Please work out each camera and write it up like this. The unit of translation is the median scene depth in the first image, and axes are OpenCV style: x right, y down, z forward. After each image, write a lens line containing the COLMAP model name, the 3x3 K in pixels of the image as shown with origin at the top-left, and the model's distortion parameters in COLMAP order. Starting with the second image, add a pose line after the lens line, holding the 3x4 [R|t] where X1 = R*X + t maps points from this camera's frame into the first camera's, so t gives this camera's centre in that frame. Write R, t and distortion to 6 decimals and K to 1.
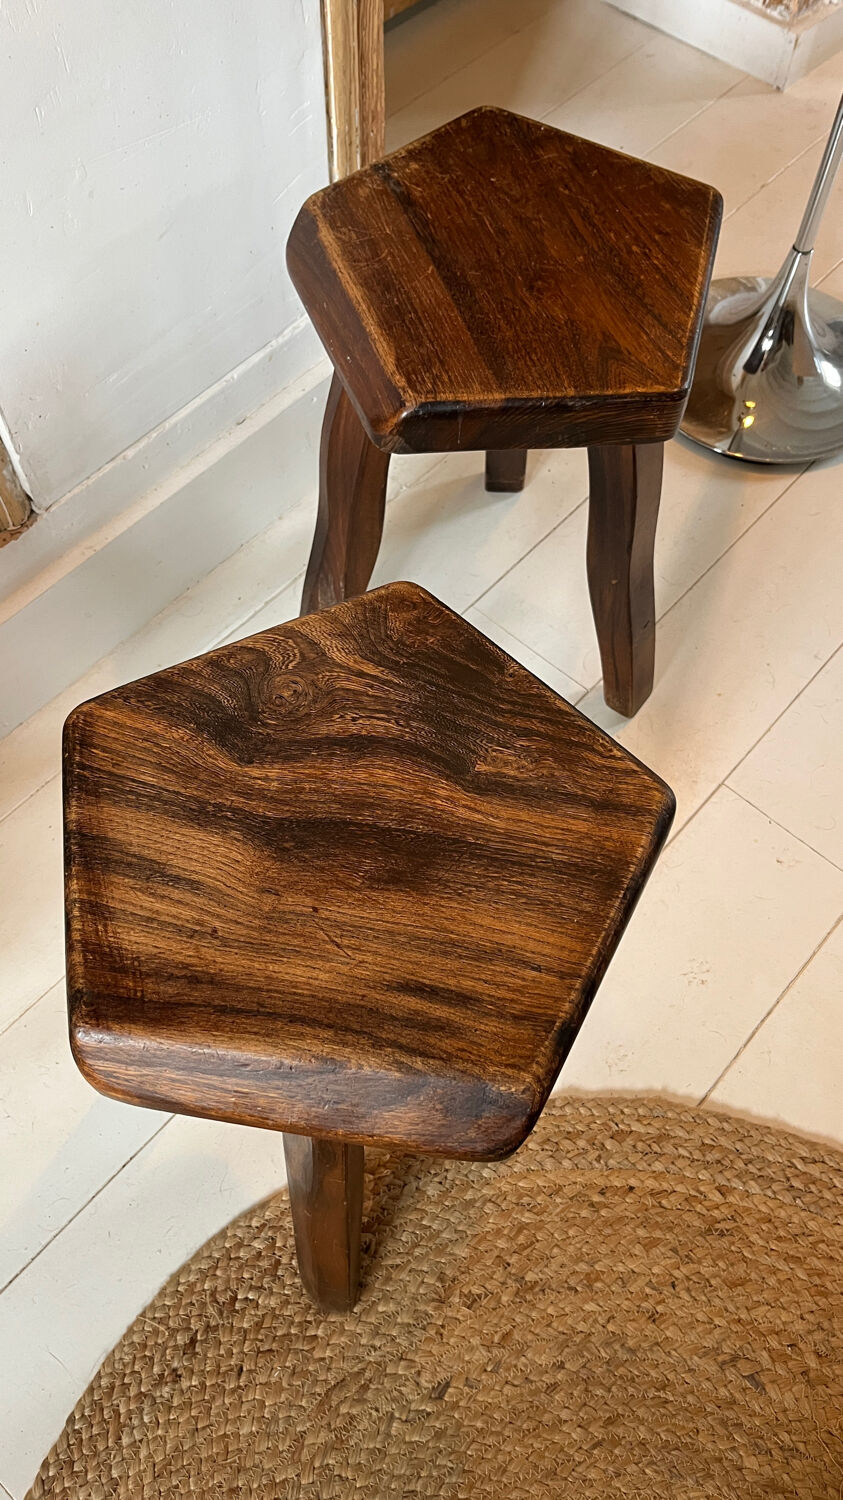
lens RADIAL K [[1154.8, 0, 434.7], [0, 1154.8, 745.7], [0, 0, 1]] dist [0.050812, -0.065356]
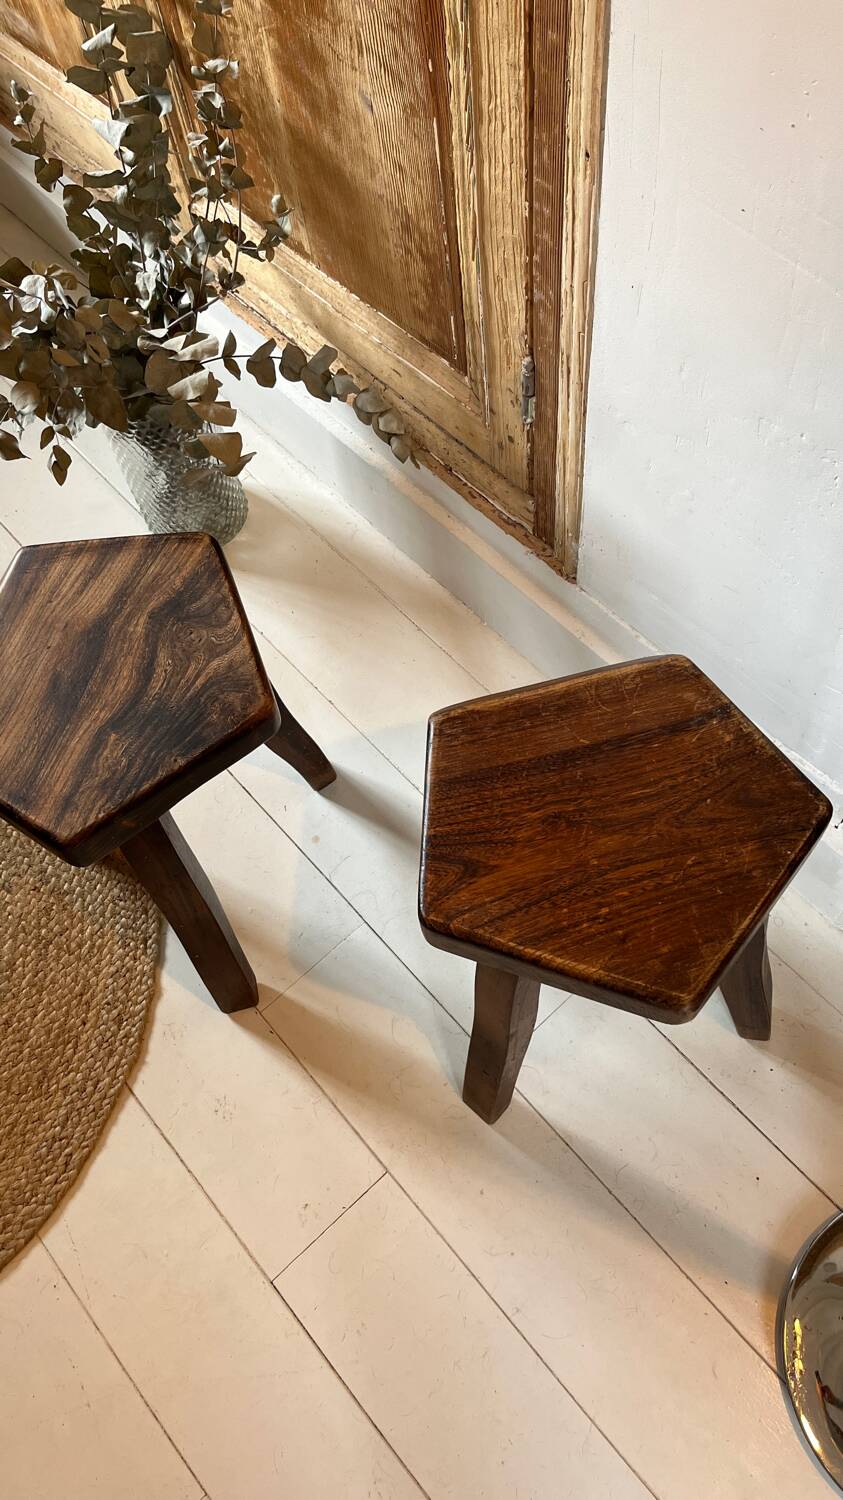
lens RADIAL K [[1154.8, 0, 422.4], [0, 1154.8, 750.1], [0, 0, 1]] dist [0.050812, -0.065356]
pose [[-0.126421, 0.867603, -0.480919, 0.554219], [-0.820287, 0.181183, 0.542496, -0.858336], [0.557805, 0.463075, 0.688778, 0.104829]]
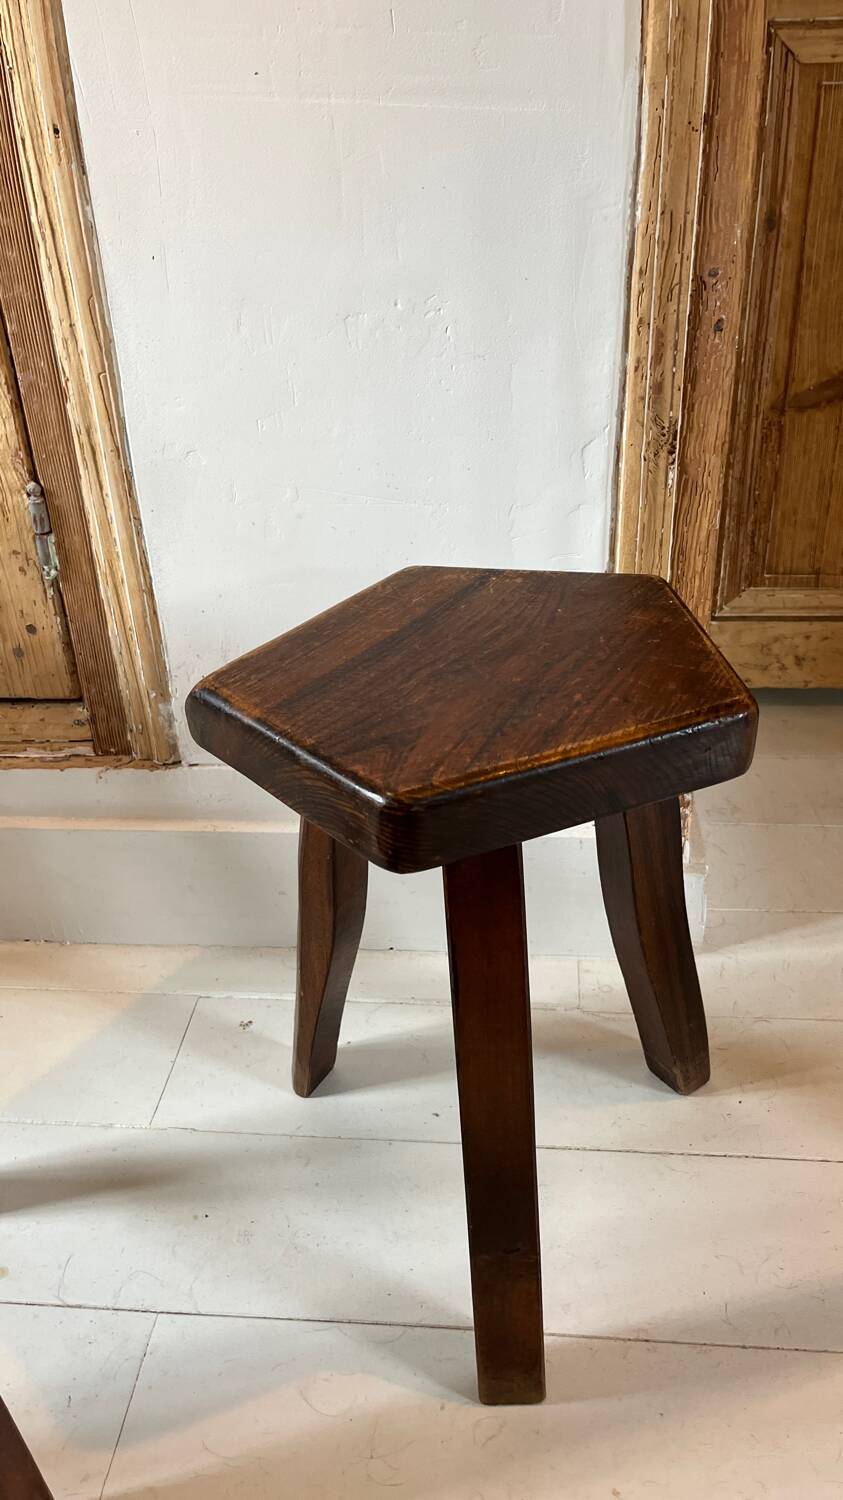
lens RADIAL K [[1154.8, 0, 429.6], [0, 1154.8, 753.2], [0, 0, 1]] dist [0.050812, -0.065356]
pose [[0.591291, 0.360680, -0.721308, 0.654893], [-0.677285, 0.707627, -0.201365, -0.172539], [0.437789, 0.607596, 0.662697, 0.455098]]
